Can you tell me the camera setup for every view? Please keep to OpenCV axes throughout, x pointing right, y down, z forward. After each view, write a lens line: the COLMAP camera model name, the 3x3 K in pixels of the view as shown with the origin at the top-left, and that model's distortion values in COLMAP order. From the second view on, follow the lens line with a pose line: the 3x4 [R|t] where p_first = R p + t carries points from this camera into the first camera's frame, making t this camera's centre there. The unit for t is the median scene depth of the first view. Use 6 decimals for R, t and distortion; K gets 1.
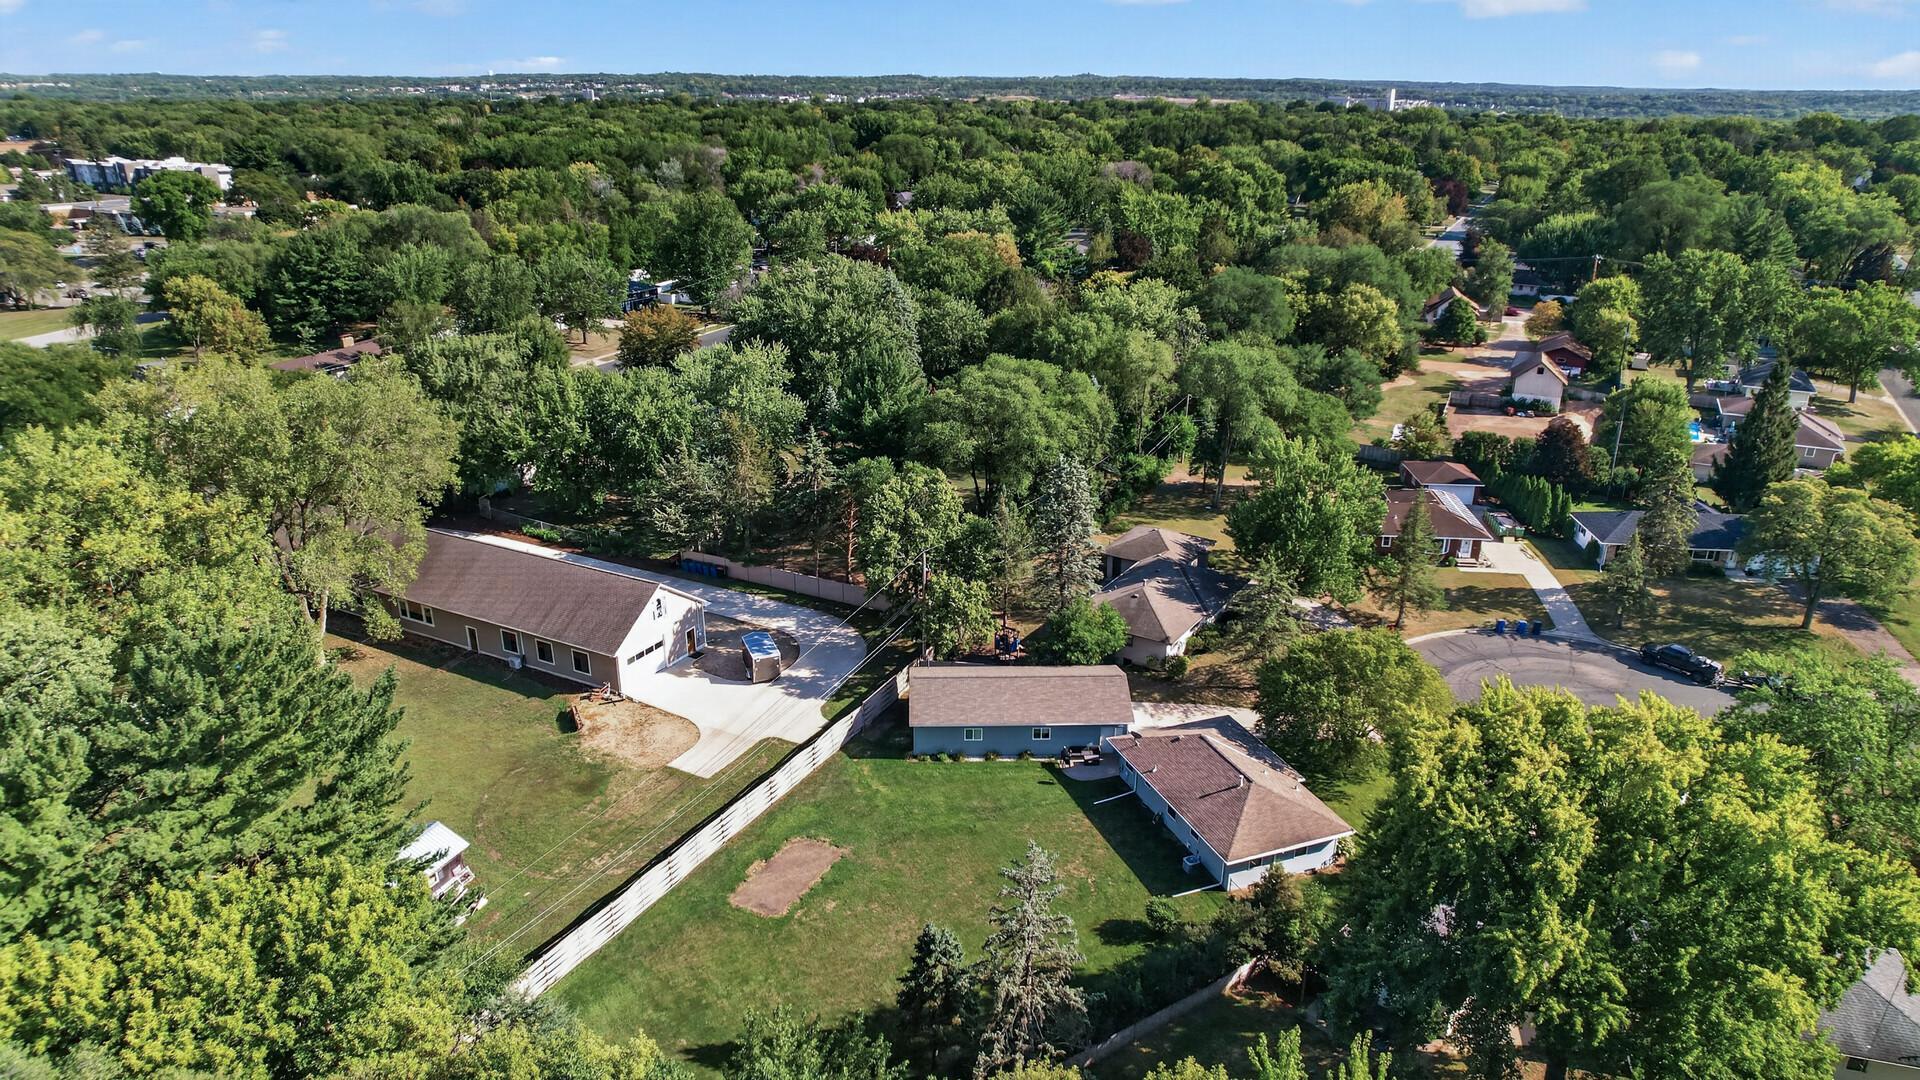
lens RADIAL K [[1240.7, 0, 966.4], [0, 1240.7, 549.4], [0, 0, 1]] dist [-0.070867, 0.071710]
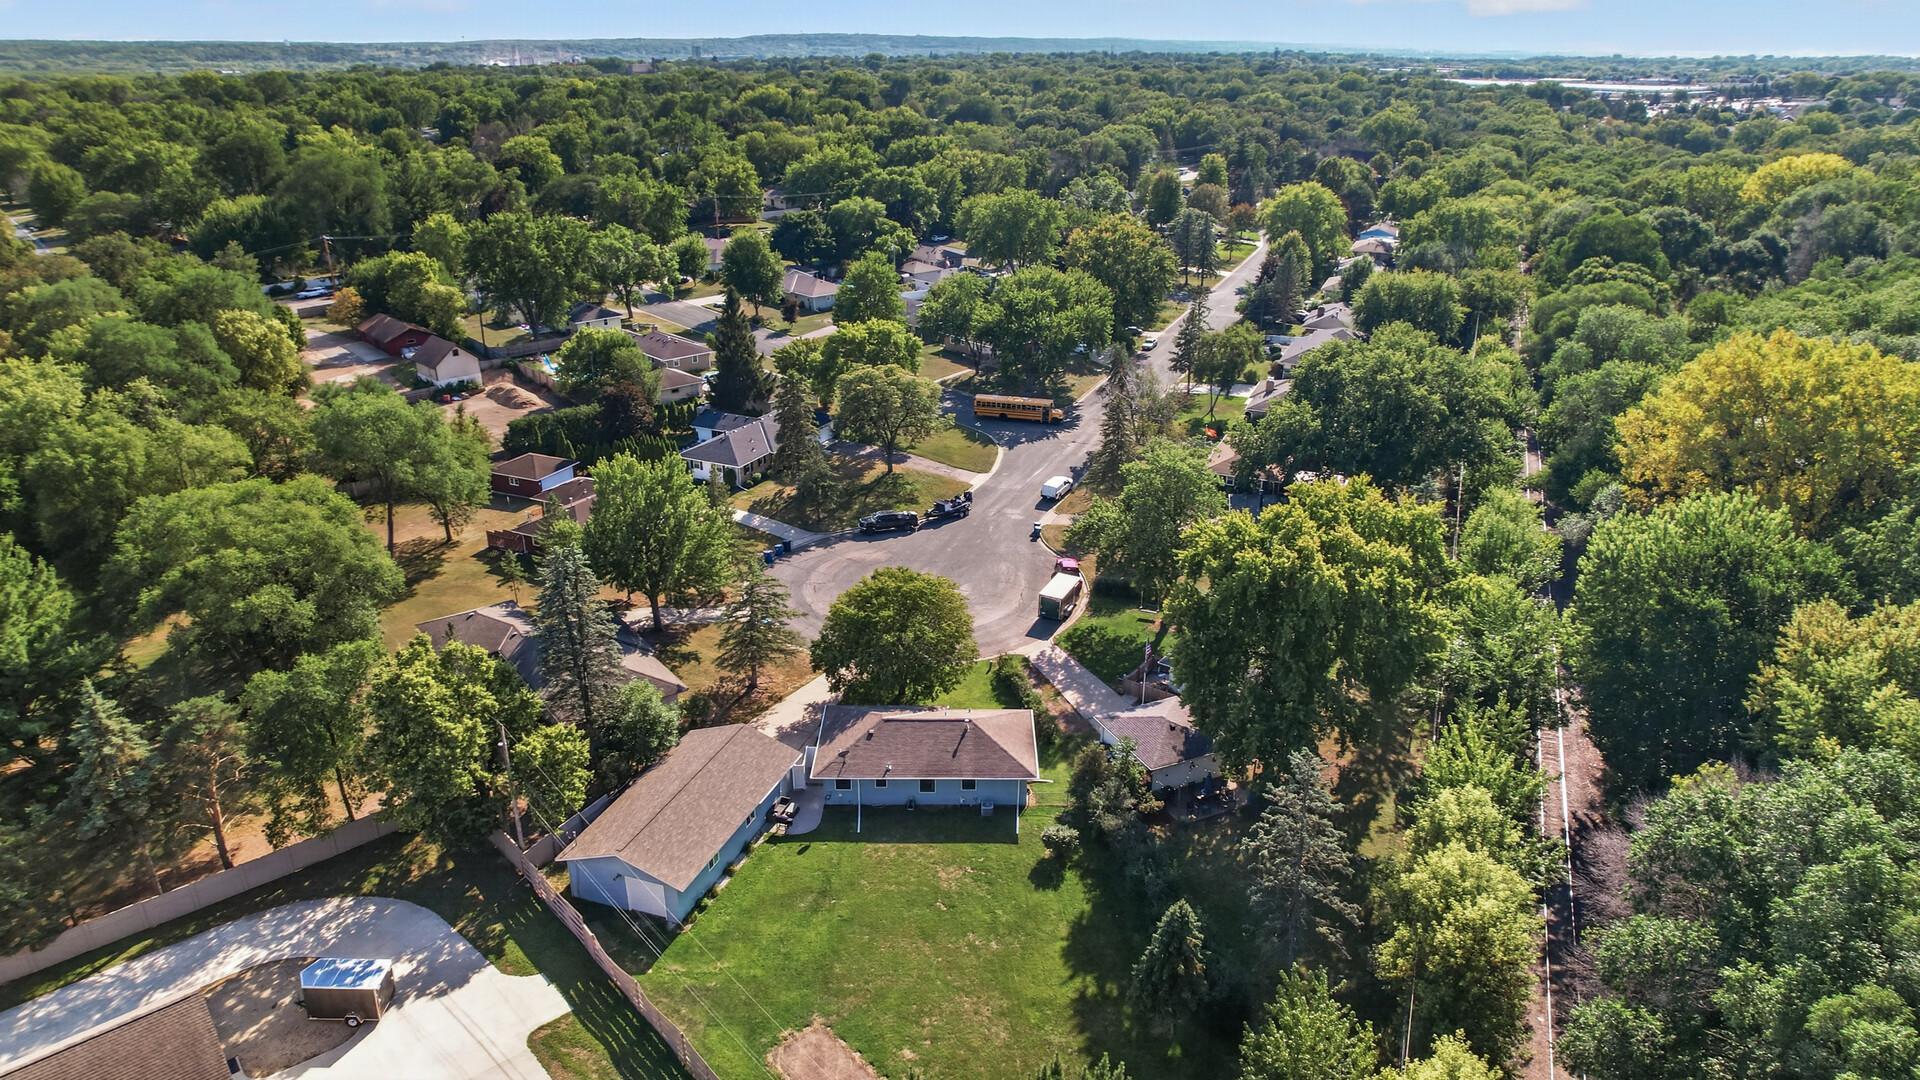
lens RADIAL K [[1257.1, 0, 960.7], [0, 1257.1, 548.2], [0, 0, 1]] dist [-0.065034, 0.071981]
pose [[0.353577, -0.365645, 0.860980, -0.502103], [0.340273, 0.907652, 0.245727, -0.169683], [-0.871319, 0.206085, 0.445345, 0.334371]]
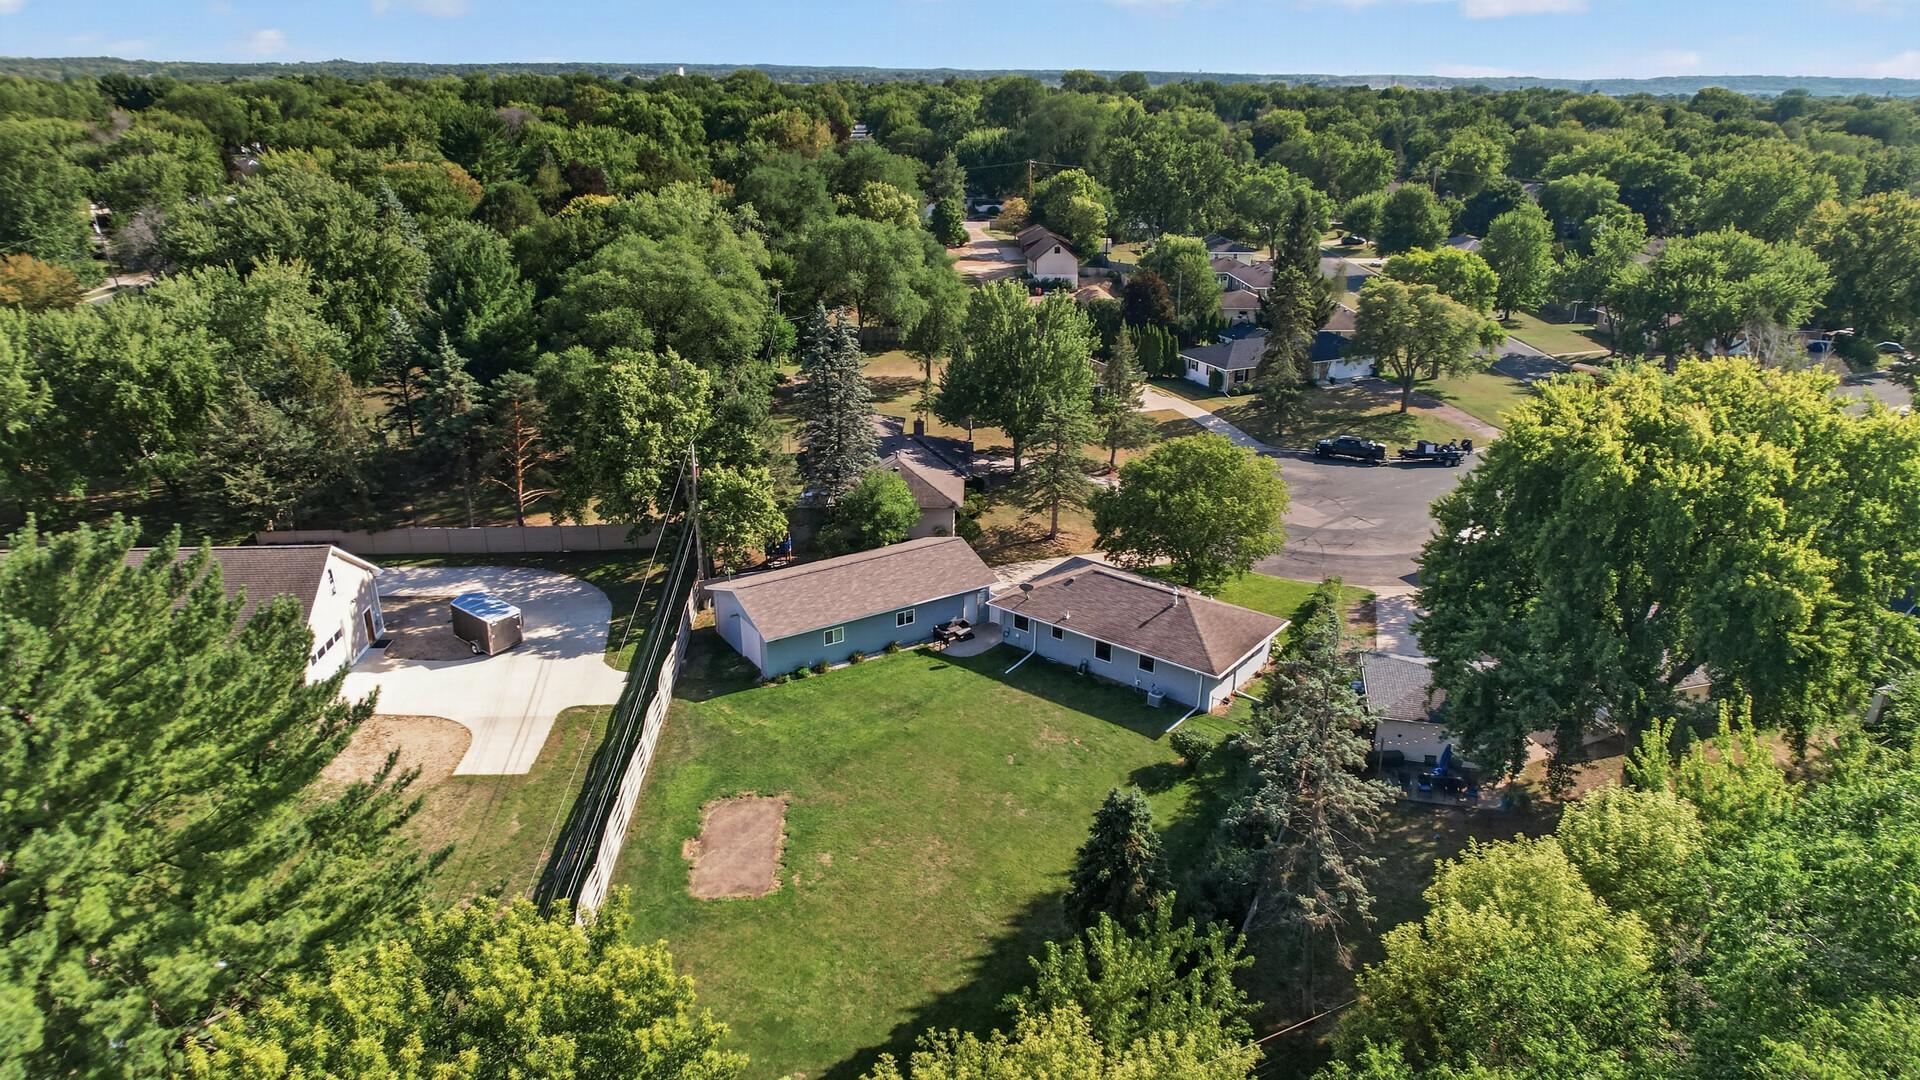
lens RADIAL K [[1240.7, 0, 966.4], [0, 1240.7, 549.4], [0, 0, 1]] dist [-0.070867, 0.071710]
pose [[0.851964, -0.187615, 0.488833, -0.253661], [0.185077, 0.981237, 0.054038, 0.053198], [-0.489800, 0.044433, 0.870702, 0.198434]]
